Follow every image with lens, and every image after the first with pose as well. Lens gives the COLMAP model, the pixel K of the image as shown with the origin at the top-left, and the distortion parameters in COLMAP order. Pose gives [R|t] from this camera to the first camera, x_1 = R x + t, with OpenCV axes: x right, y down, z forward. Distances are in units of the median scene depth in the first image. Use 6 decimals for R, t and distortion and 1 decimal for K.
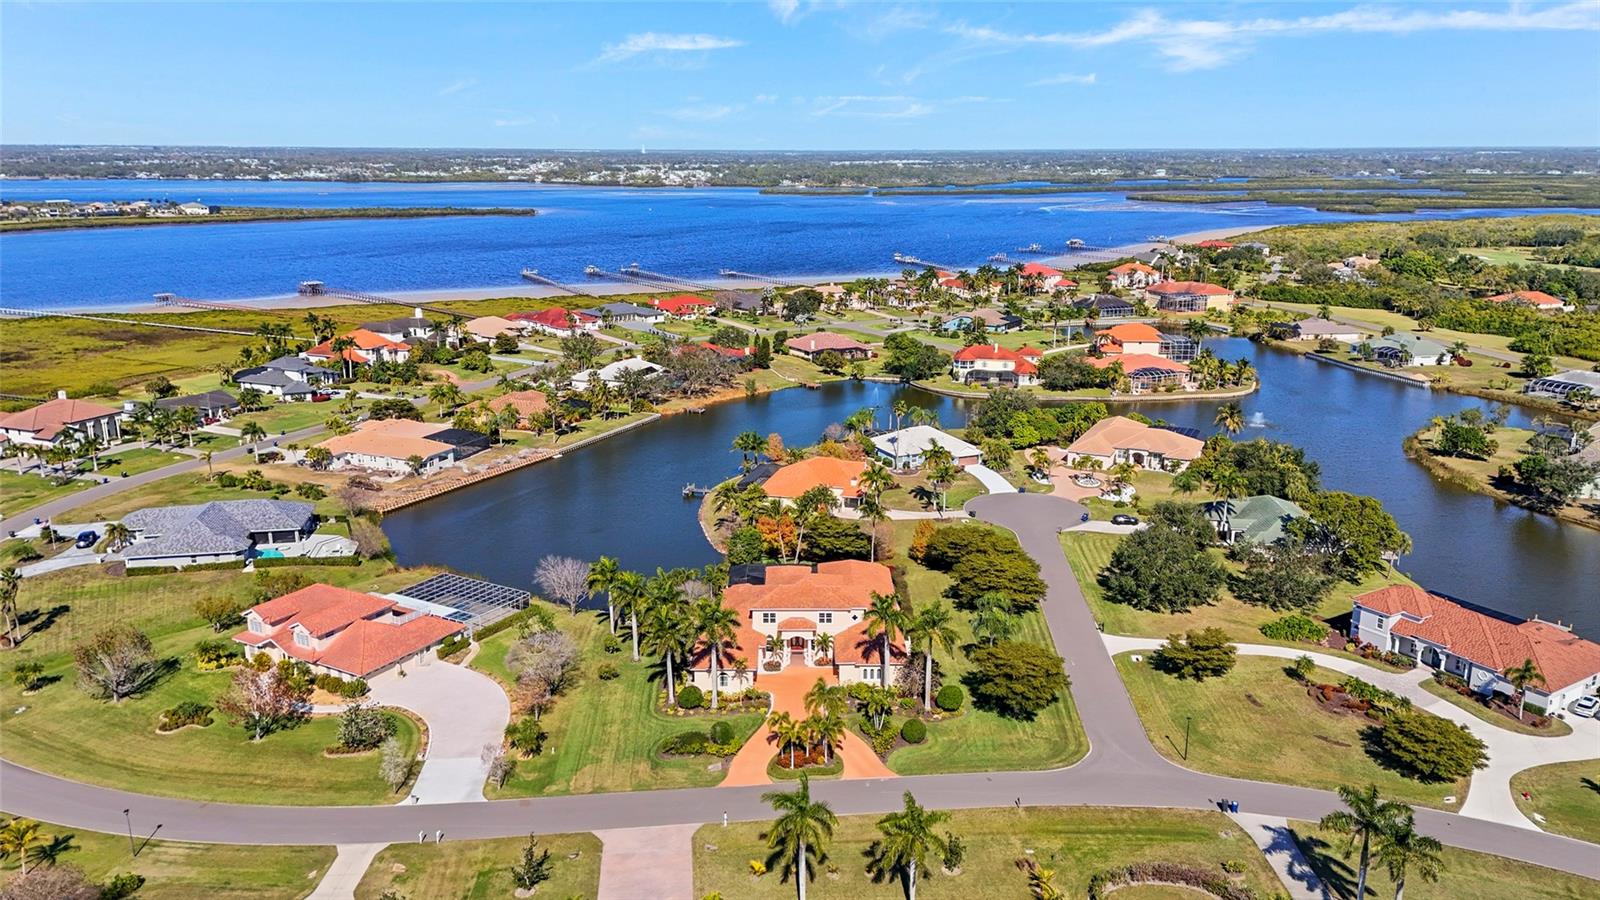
lens RADIAL K [[1136.2, 0, 800.0], [0, 1136.2, 450.0], [0, 0, 1]] dist [0.068438, -0.075791]
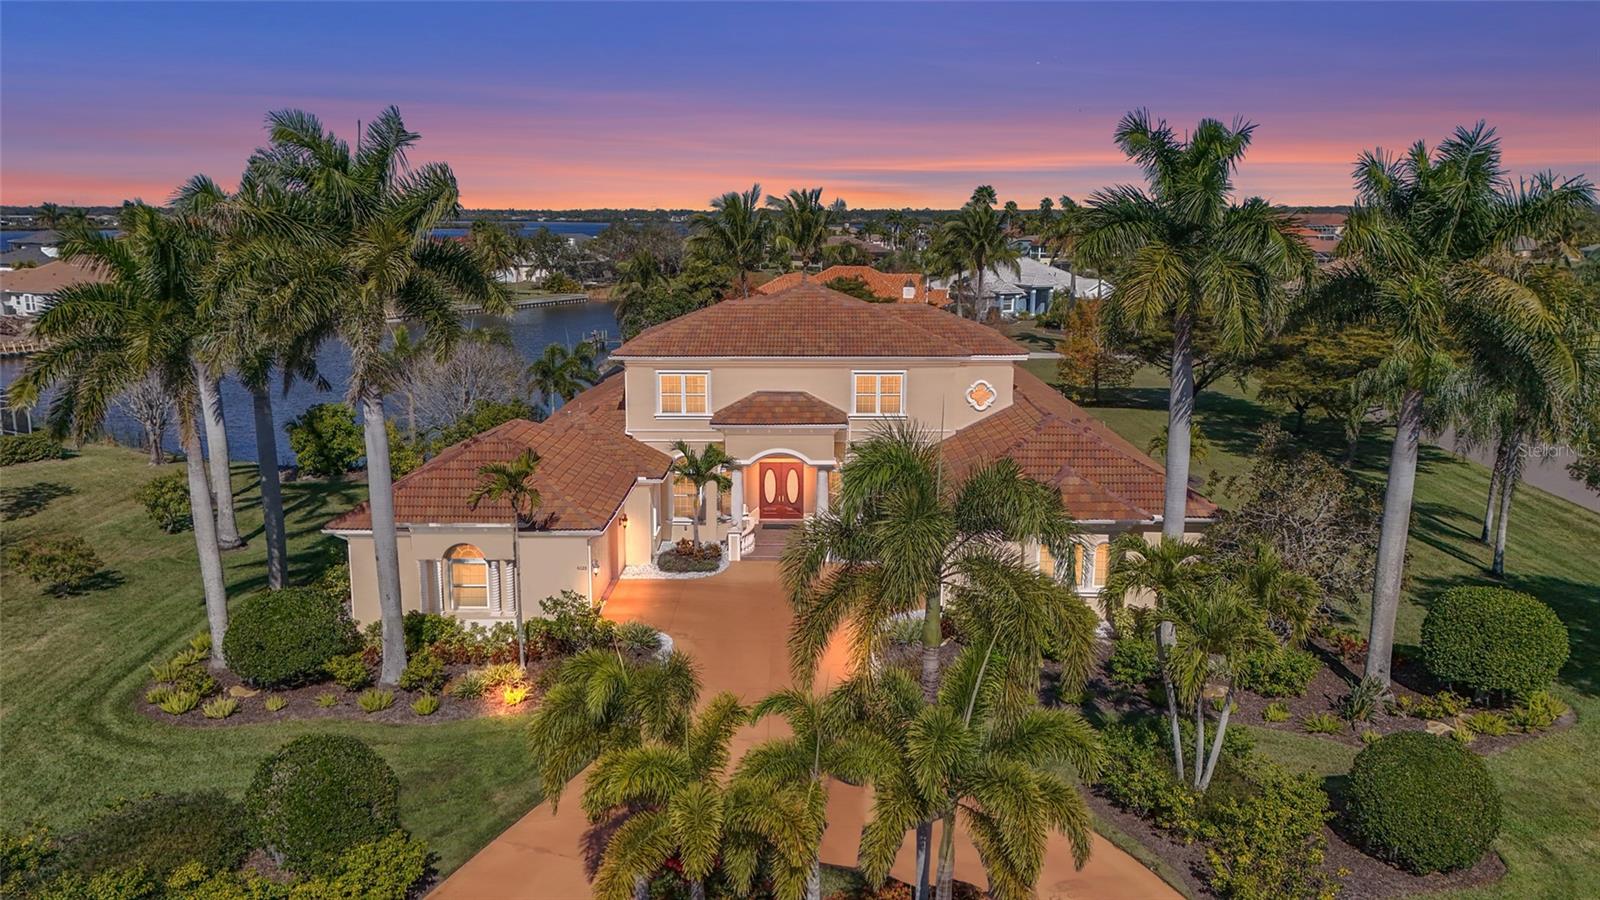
lens RADIAL K [[1136.2, 0, 800.0], [0, 1136.2, 450.0], [0, 0, 1]] dist [0.068438, -0.075791]
pose [[0.999972, 0.004948, -0.005672, 0.003724], [-0.005252, 0.998477, -0.054917, 0.178539], [0.005392, 0.054945, 0.998475, 0.721161]]
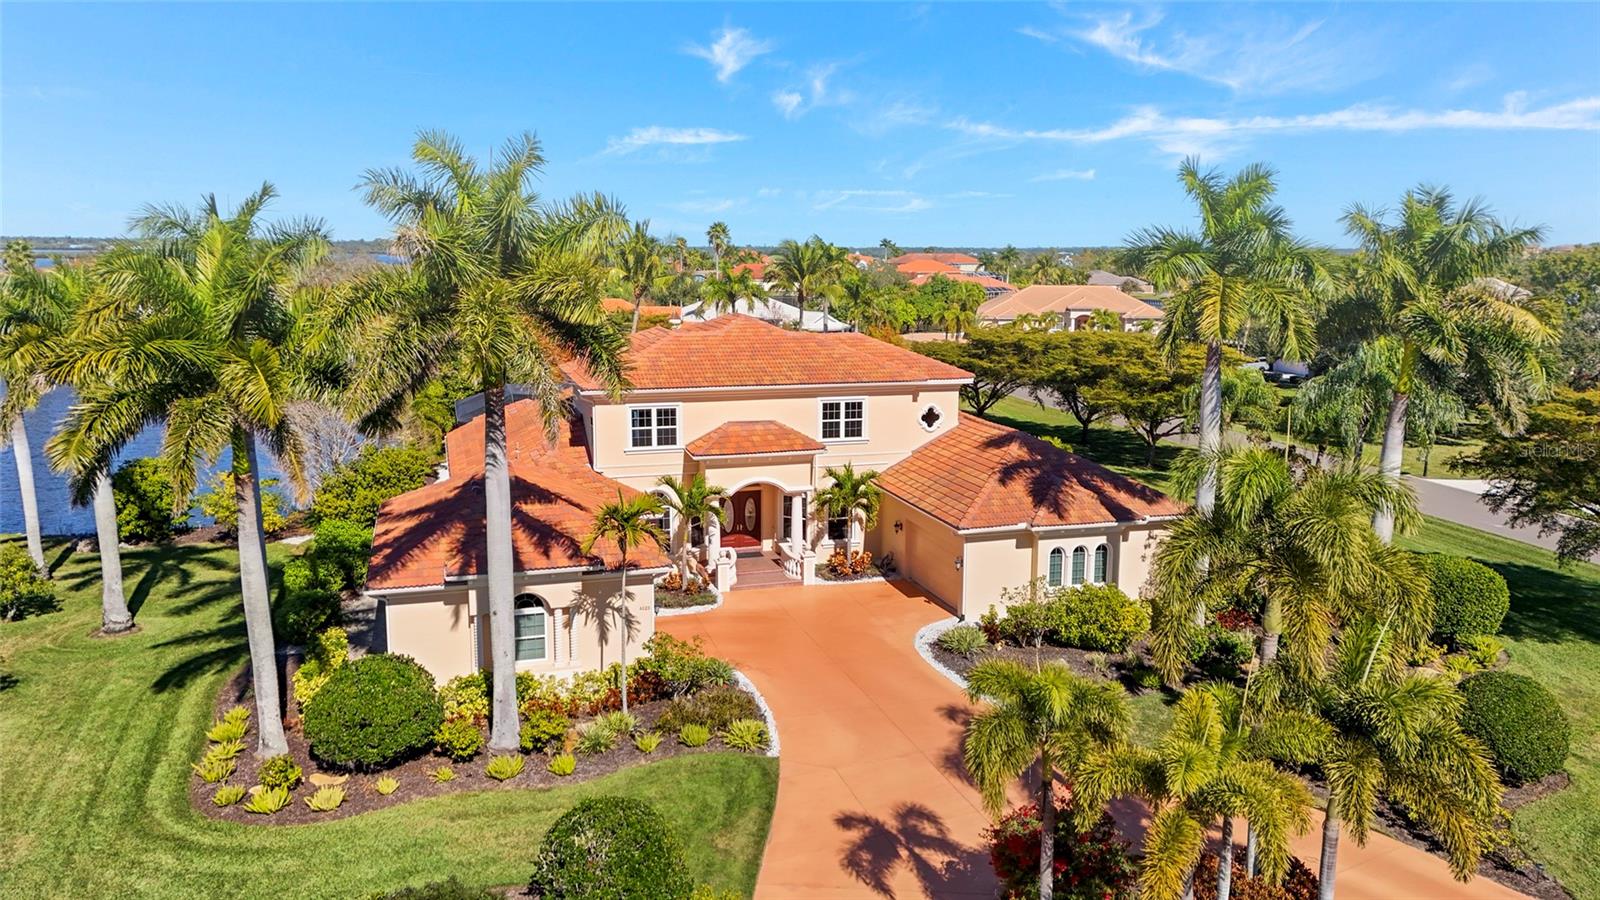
lens RADIAL K [[1136.2, 0, 800.0], [0, 1136.2, 450.0], [0, 0, 1]] dist [0.068438, -0.075791]
pose [[0.951529, -0.041598, 0.304733, -0.078885], [0.067255, 0.994974, -0.074182, 0.177741], [-0.300116, 0.091081, 0.949545, 0.729273]]
